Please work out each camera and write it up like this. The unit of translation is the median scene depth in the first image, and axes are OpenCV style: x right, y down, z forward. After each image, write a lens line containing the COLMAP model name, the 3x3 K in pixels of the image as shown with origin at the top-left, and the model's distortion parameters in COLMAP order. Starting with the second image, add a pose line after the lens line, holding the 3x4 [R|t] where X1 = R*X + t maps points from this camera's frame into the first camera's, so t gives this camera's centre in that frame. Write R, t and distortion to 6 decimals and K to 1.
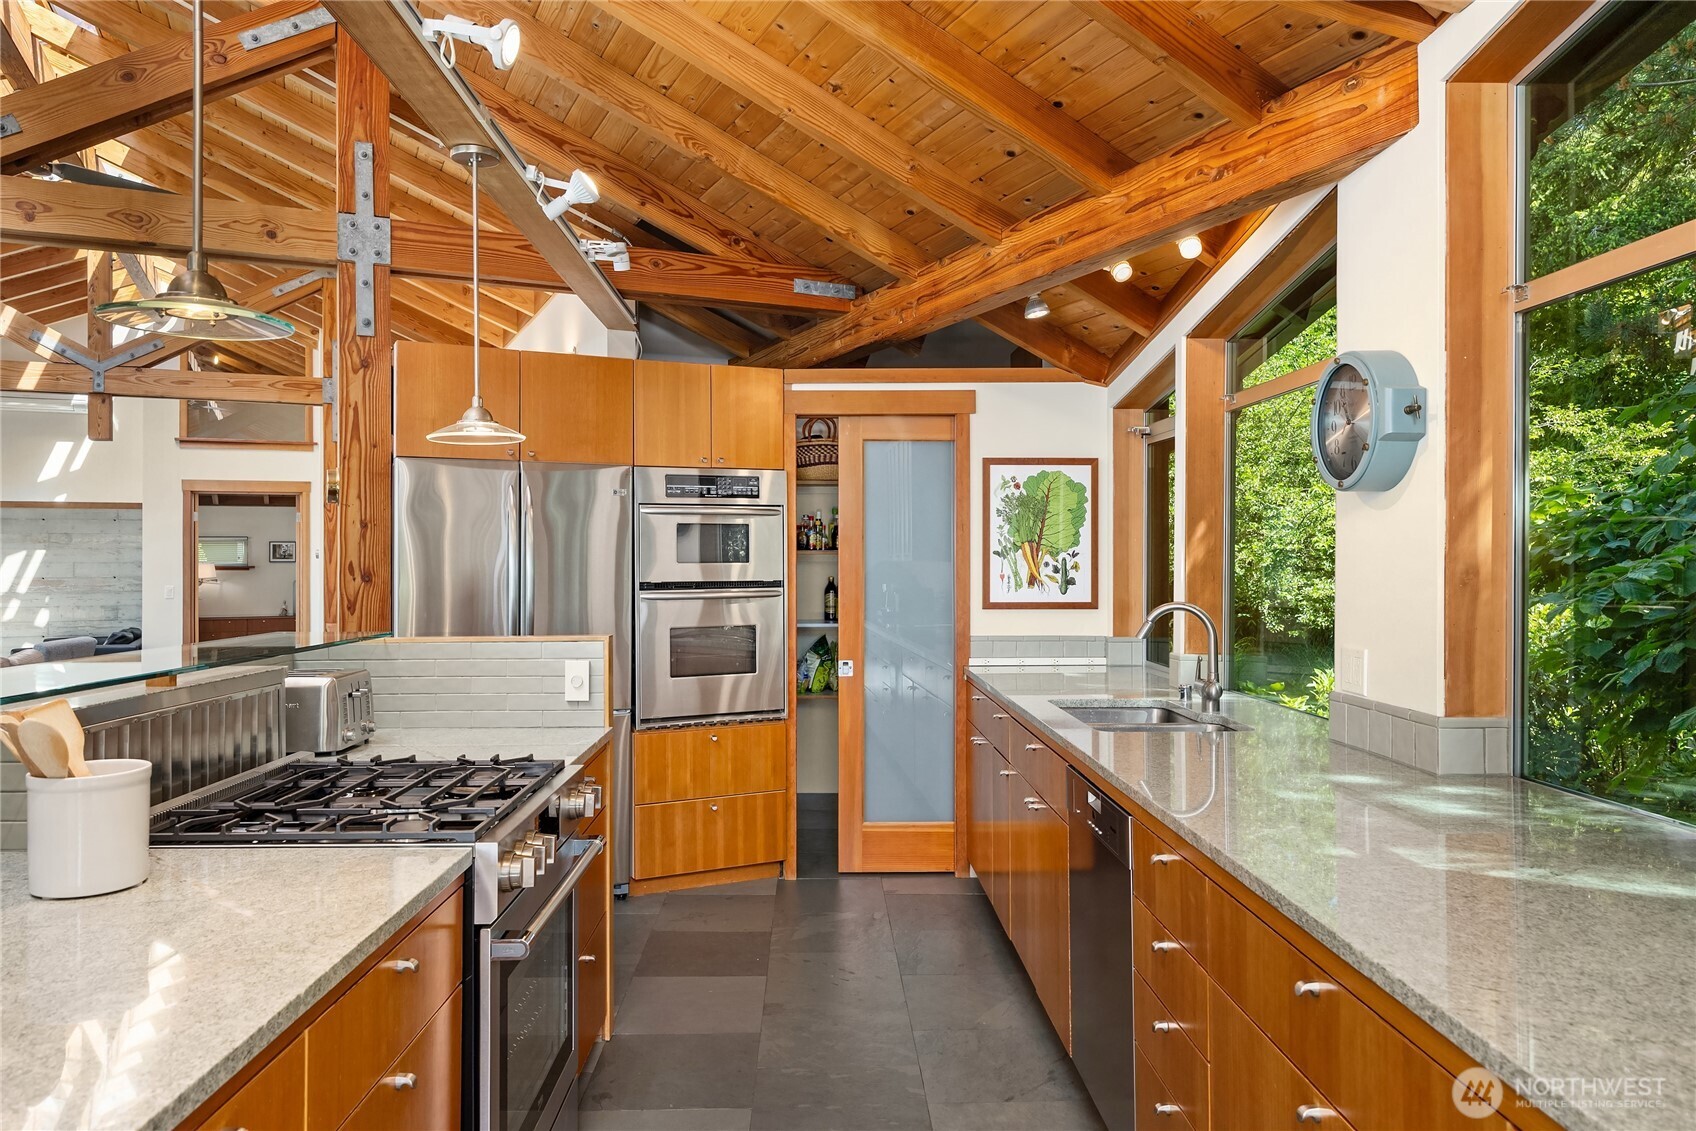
lens RADIAL K [[1125.5, 0, 838.4], [0, 1125.5, 544.9], [0, 0, 1]] dist [-0.003643, -0.002484]
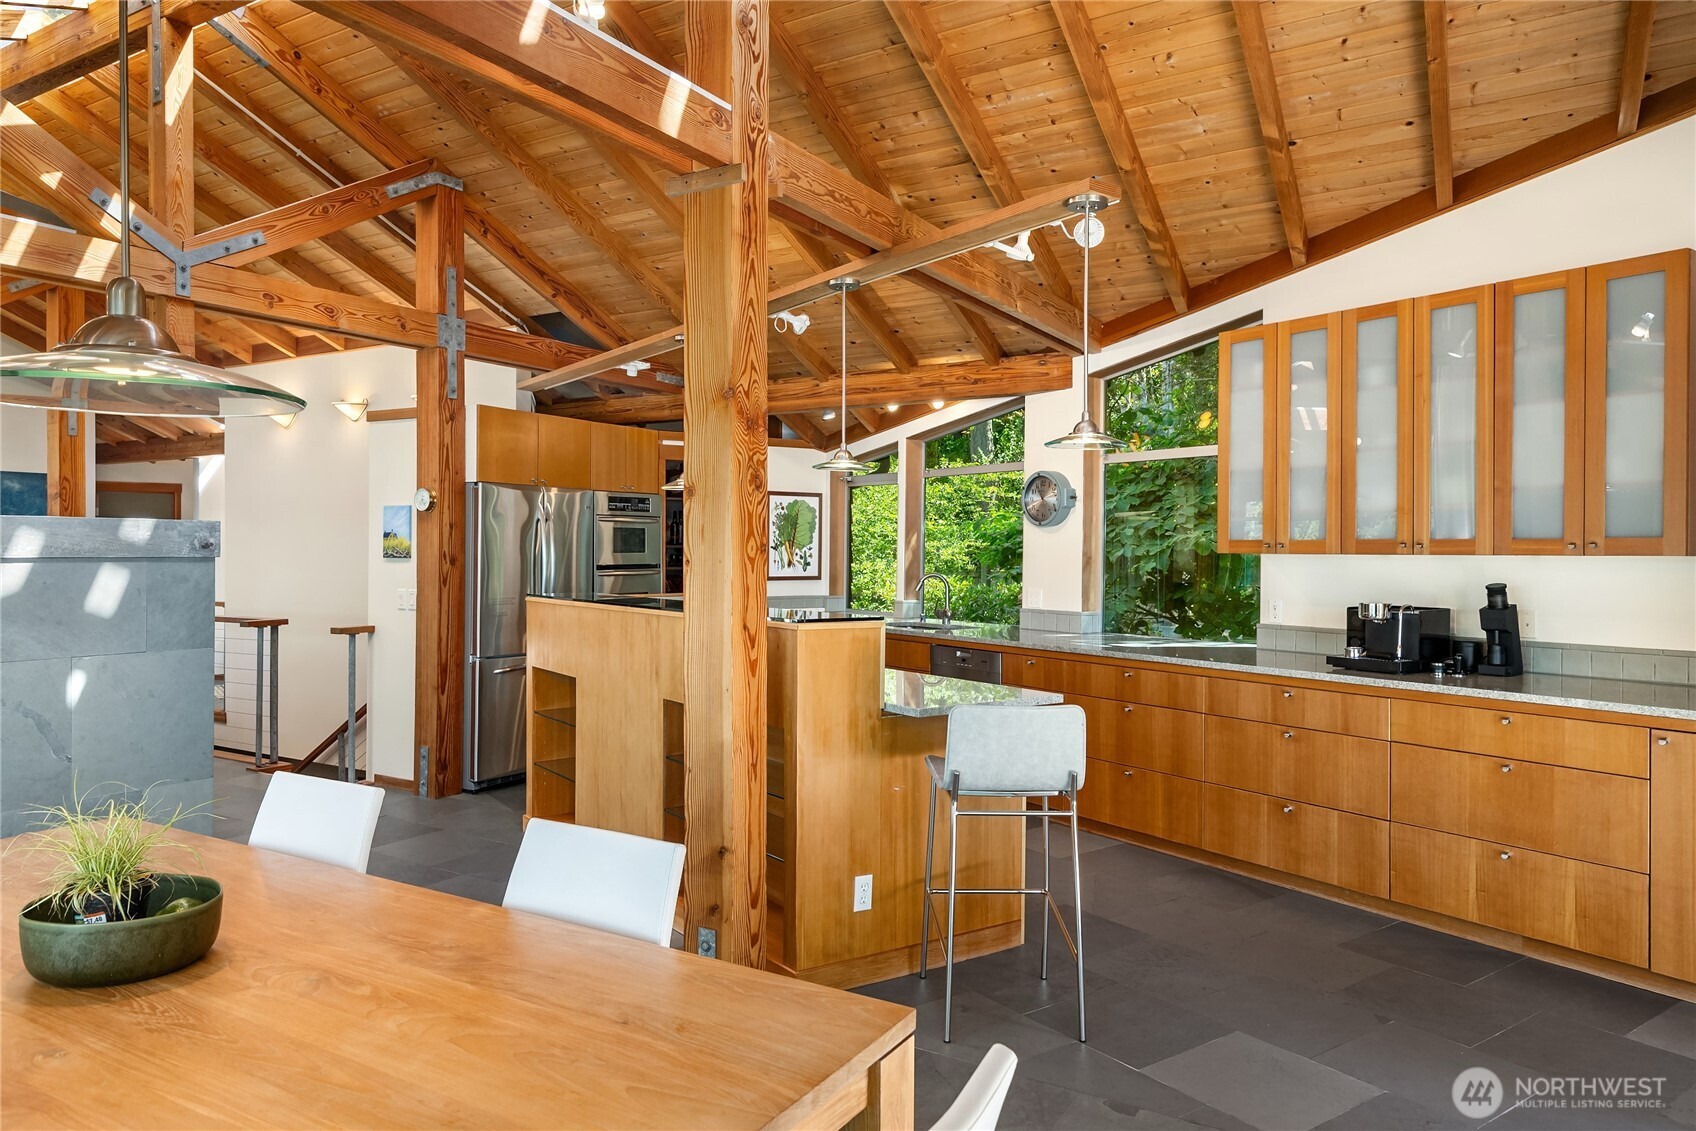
lens RADIAL K [[1100.4, 0, 818.1], [0, 1100.4, 548.8], [0, 0, 1]] dist [-0.003177, -0.001510]
pose [[0.833315, 0.006128, 0.552764, -0.716520], [-0.014711, 0.999830, 0.011094, -0.009827], [-0.552603, -0.017376, 0.833264, -0.419335]]
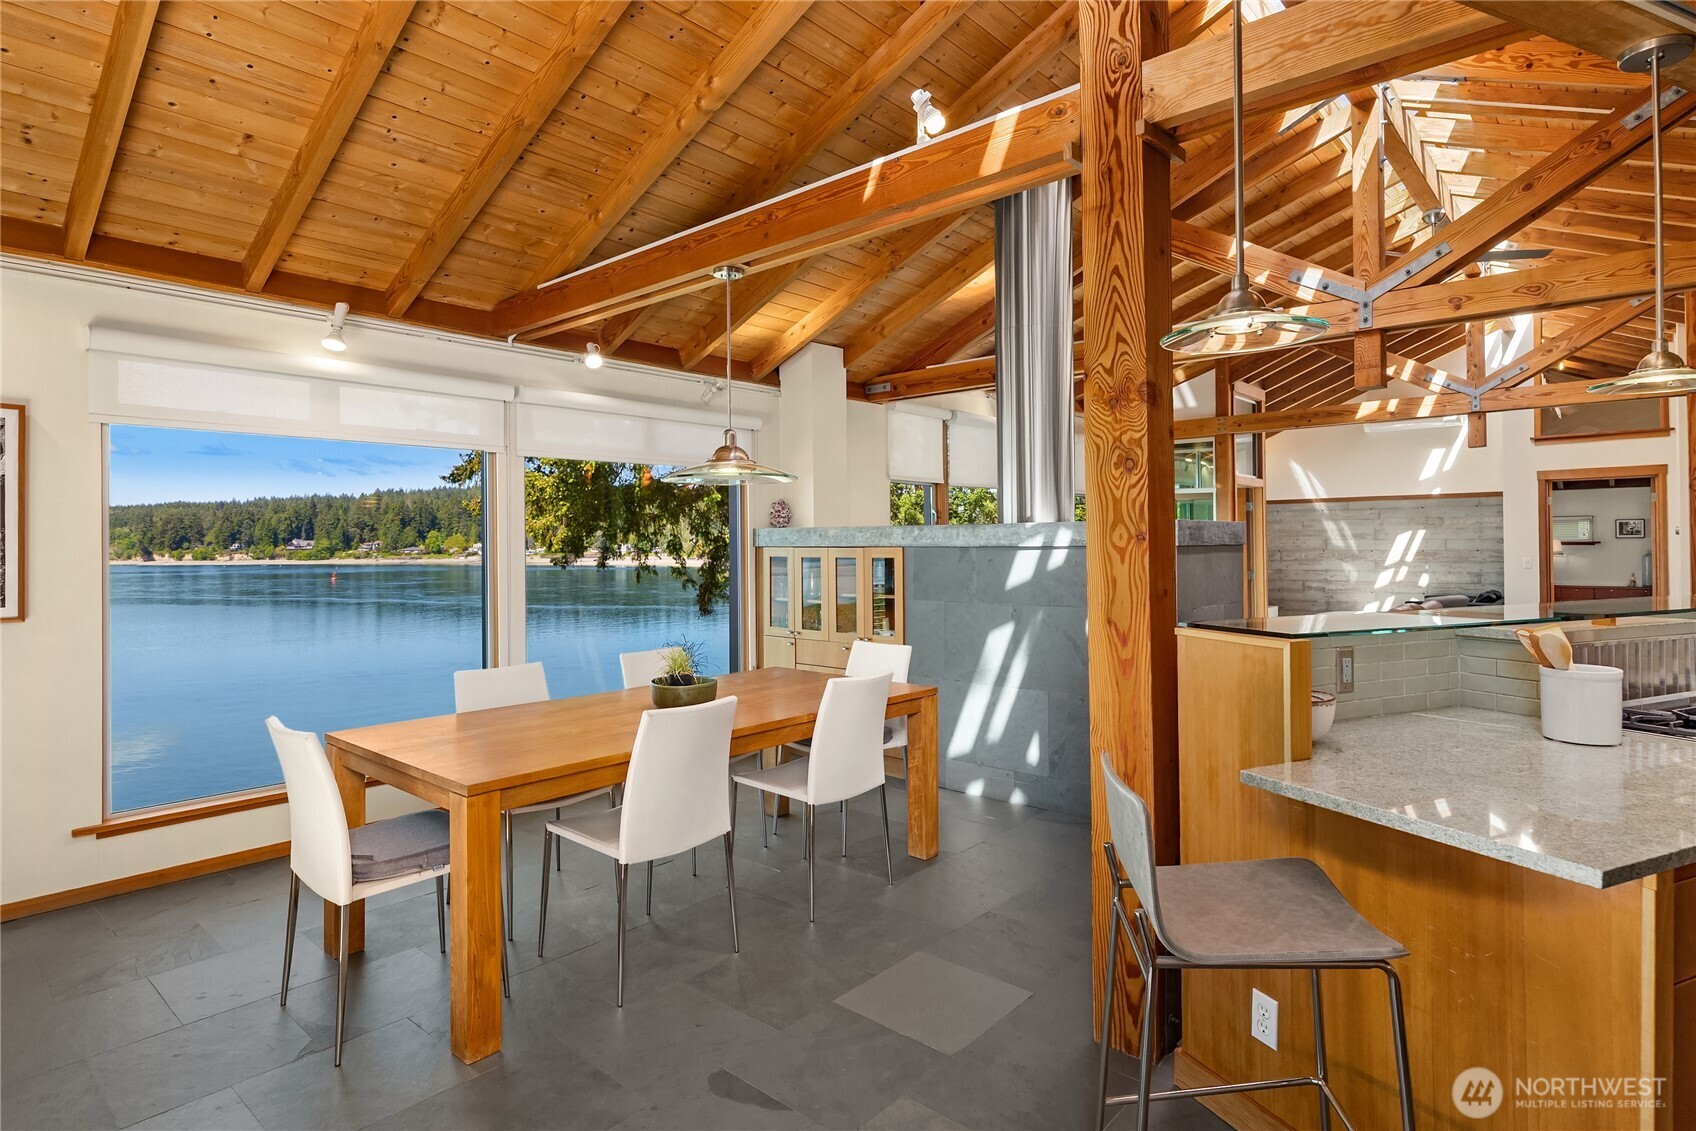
lens RADIAL K [[903.4, 0, 842.0], [0, 903.4, 536.6], [0, 0, 1]] dist [0.001395, -0.000046]
pose [[0.395959, -0.005739, -0.918250, 0.039149], [0.018777, 0.999822, 0.001848, -0.006015], [0.918076, -0.017974, 0.395996, -0.175626]]
